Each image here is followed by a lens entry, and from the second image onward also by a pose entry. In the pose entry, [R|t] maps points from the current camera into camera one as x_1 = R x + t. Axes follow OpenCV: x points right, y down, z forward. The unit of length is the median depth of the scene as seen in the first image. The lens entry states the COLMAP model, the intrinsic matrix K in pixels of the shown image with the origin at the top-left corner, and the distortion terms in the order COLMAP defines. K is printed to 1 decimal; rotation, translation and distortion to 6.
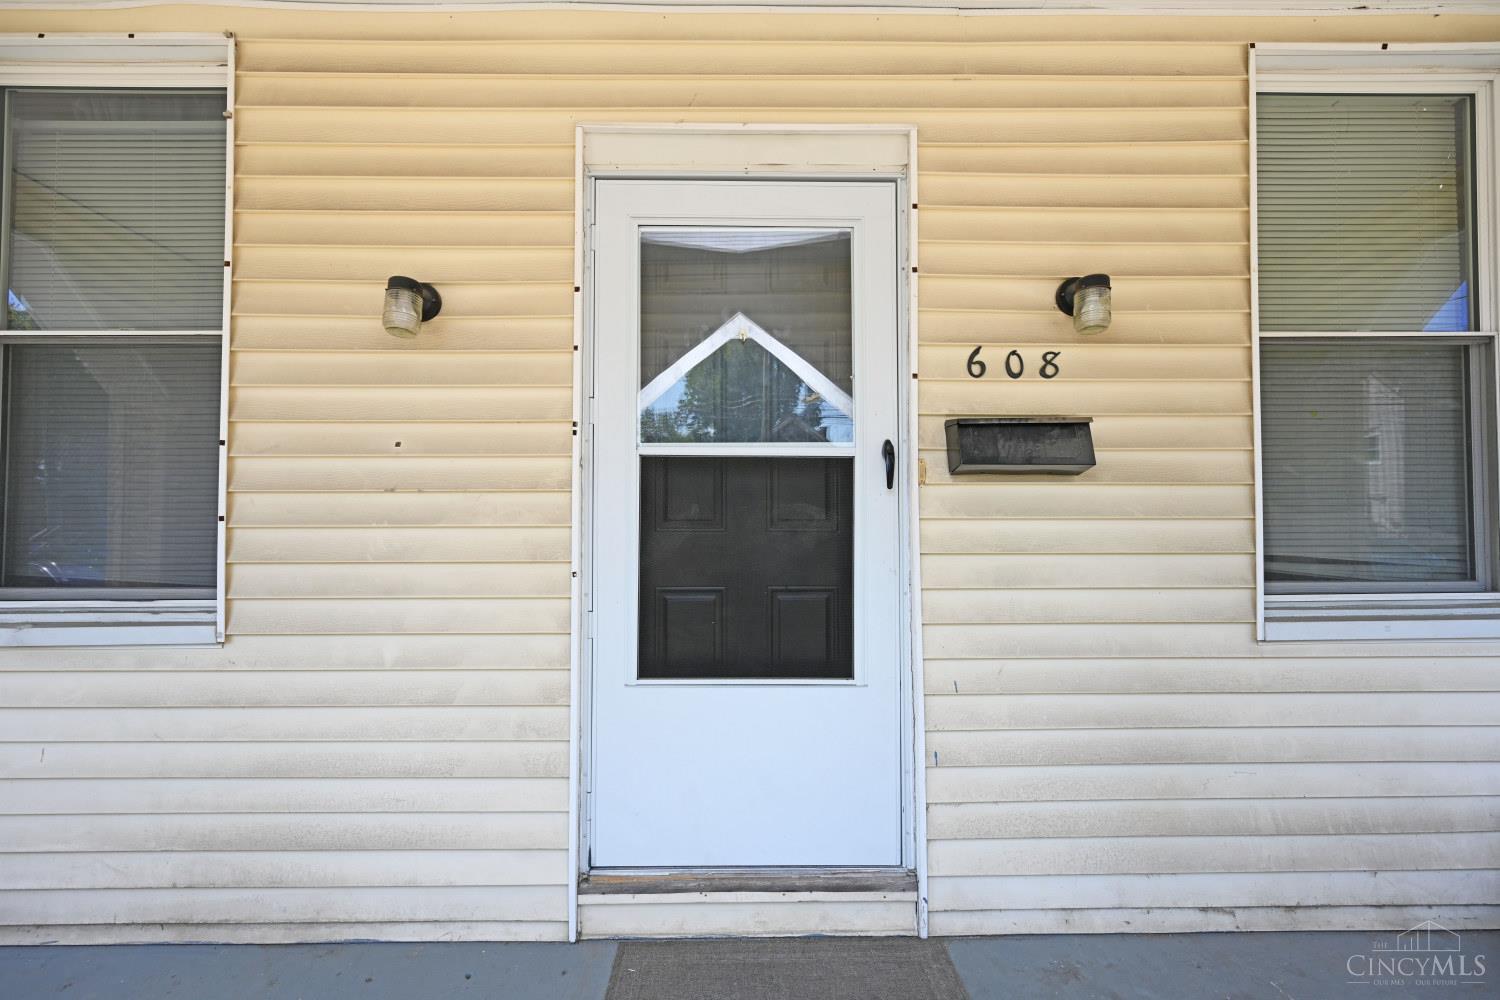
lens RADIAL K [[595.9, 0, 750.0], [0, 595.9, 500.0], [0, 0, 1]] dist [-0.000378, 0.000060]
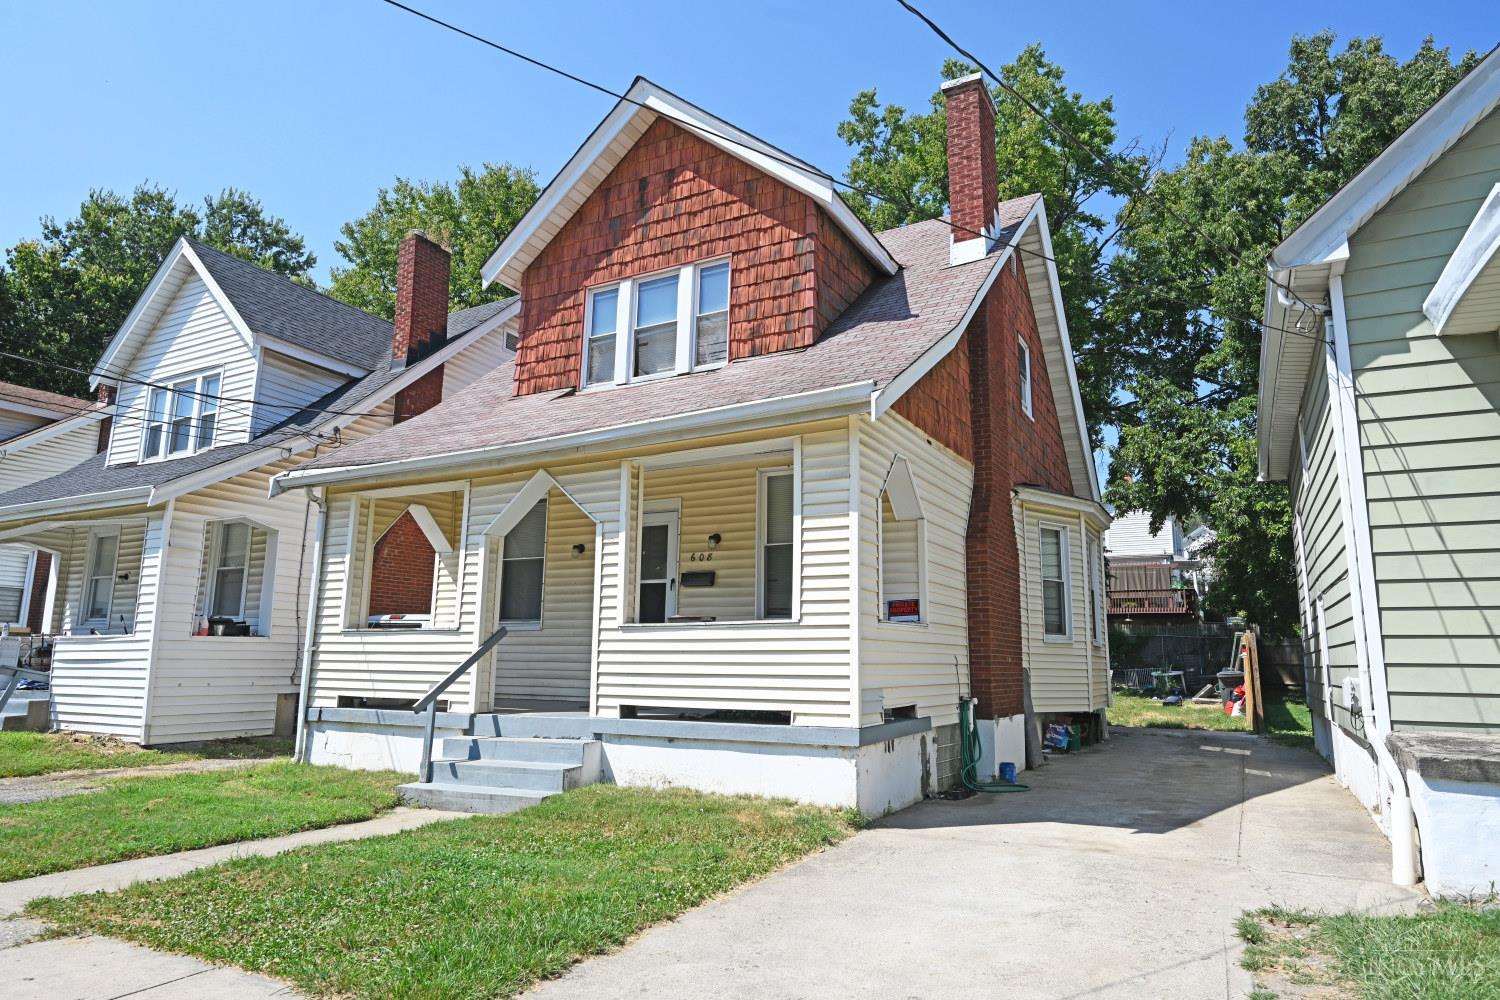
lens RADIAL K [[903.0, 0, 750.0], [0, 903.0, 500.0], [0, 0, 1]] dist [-0.000318, -0.000020]
pose [[0.878755, -0.075321, -0.471292, 3.526297], [0.003047, 0.988334, -0.152271, 0.299110], [0.477263, 0.132373, 0.868733, -4.007962]]
